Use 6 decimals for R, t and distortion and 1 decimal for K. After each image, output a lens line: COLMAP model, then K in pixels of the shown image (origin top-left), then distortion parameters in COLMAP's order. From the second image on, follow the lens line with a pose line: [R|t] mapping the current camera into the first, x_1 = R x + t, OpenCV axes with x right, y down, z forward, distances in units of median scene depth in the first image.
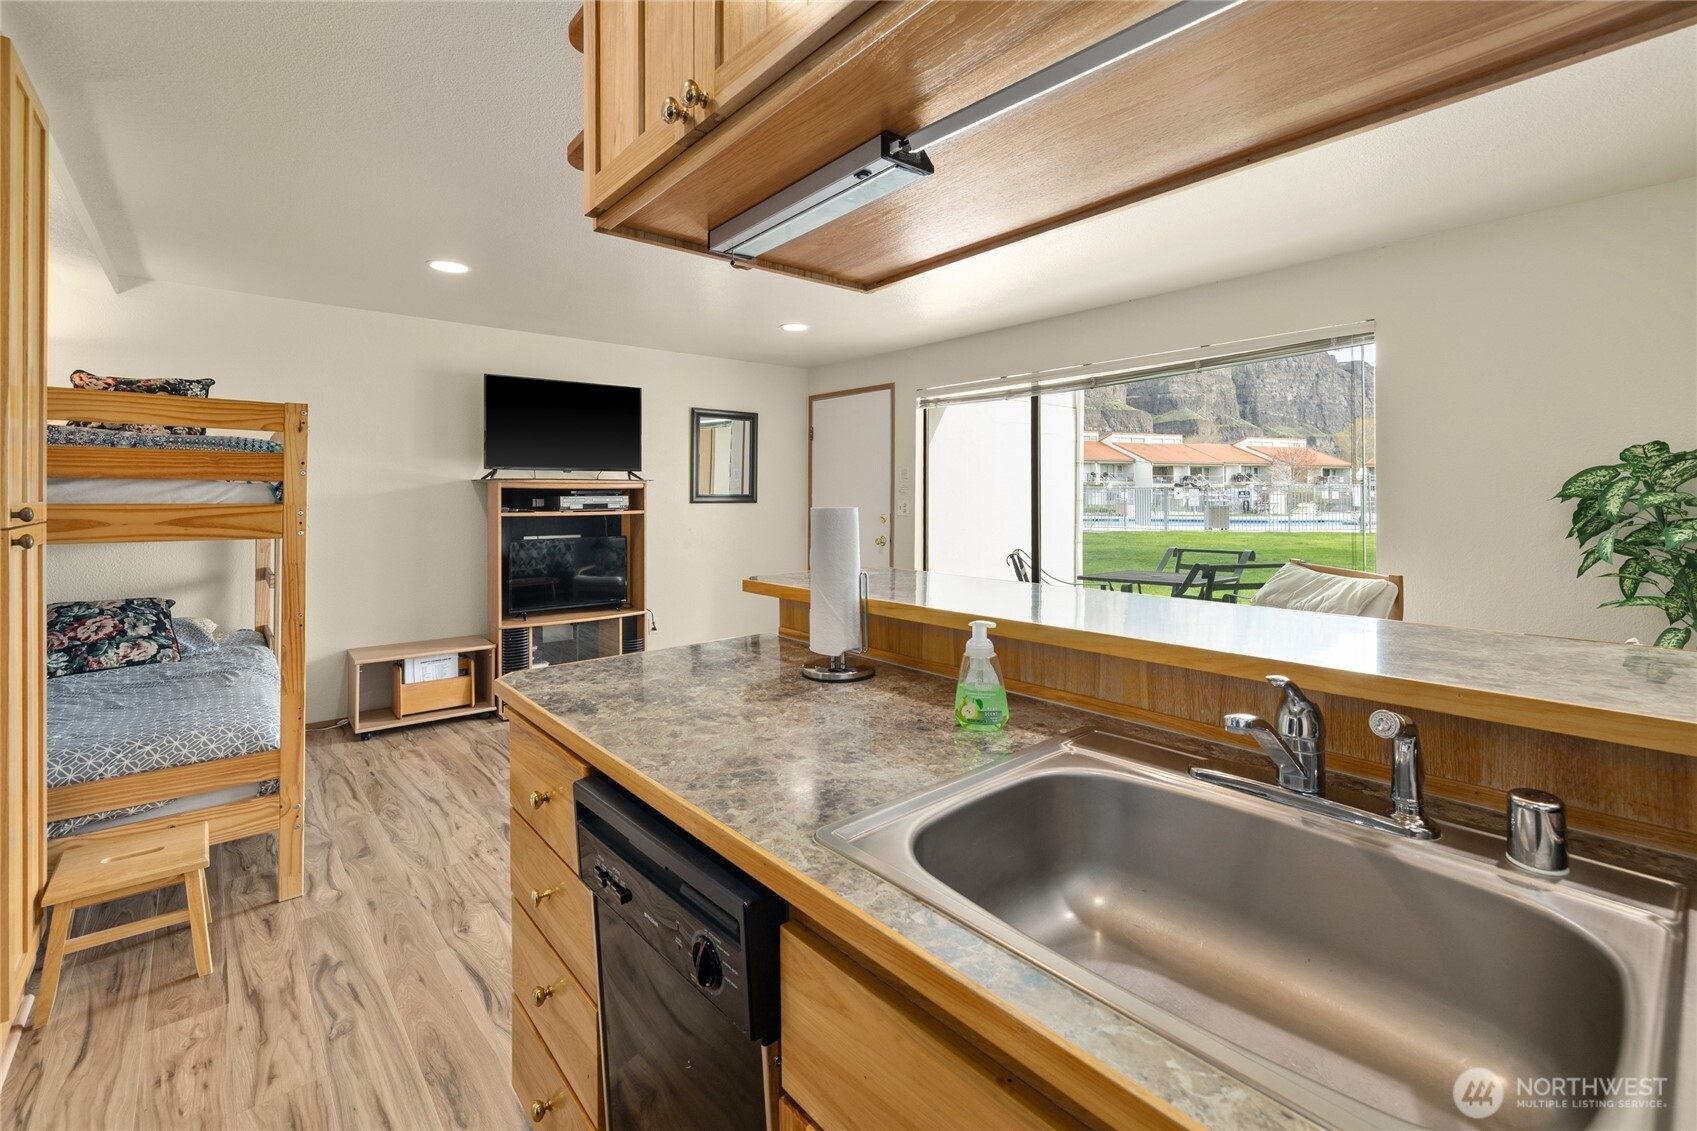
lens RADIAL K [[728.3, 0, 846.6], [0, 728.3, 504.7], [0, 0, 1]] dist [0.005602, -0.000227]
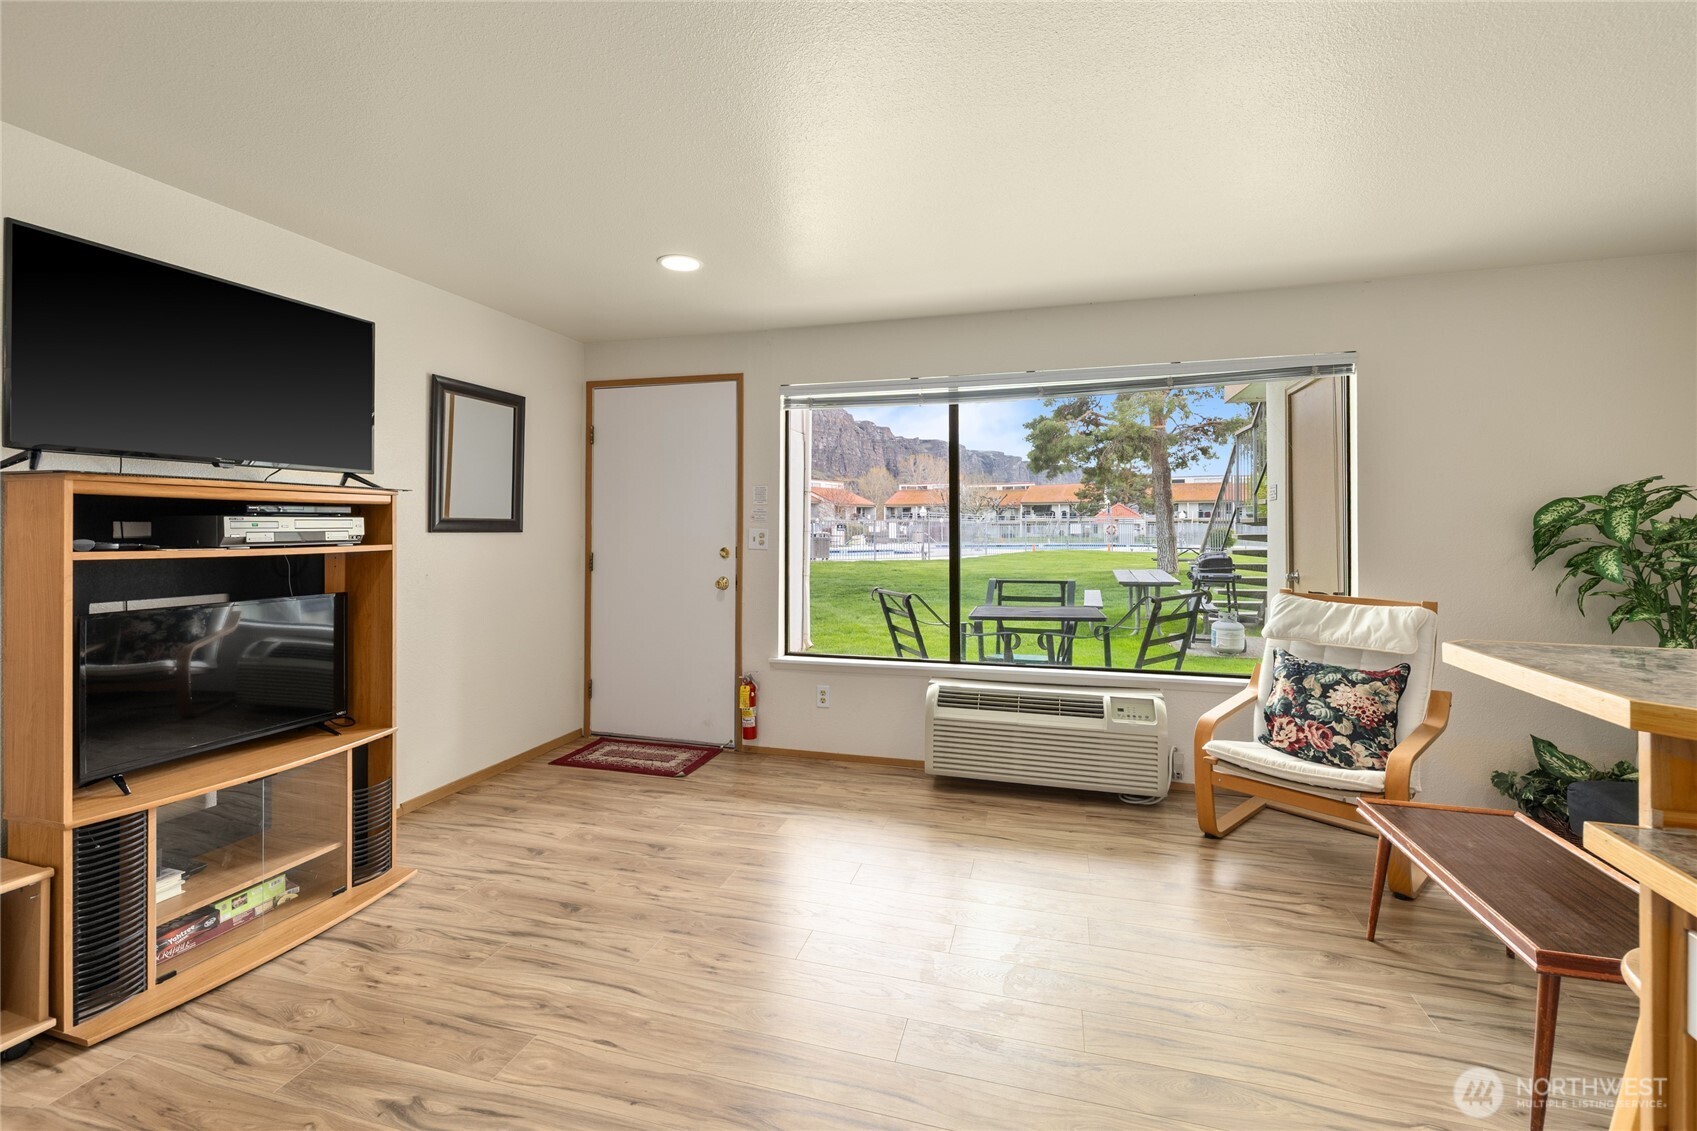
lens RADIAL K [[728.3, 0, 845.2], [0, 728.3, 526.5], [0, 0, 1]] dist [0.005602, -0.000227]
pose [[0.833151, 0.004166, 0.553030, -0.295144], [0.005404, 0.999863, -0.015674, 0.004583], [-0.553019, 0.016047, 0.833014, 0.352596]]
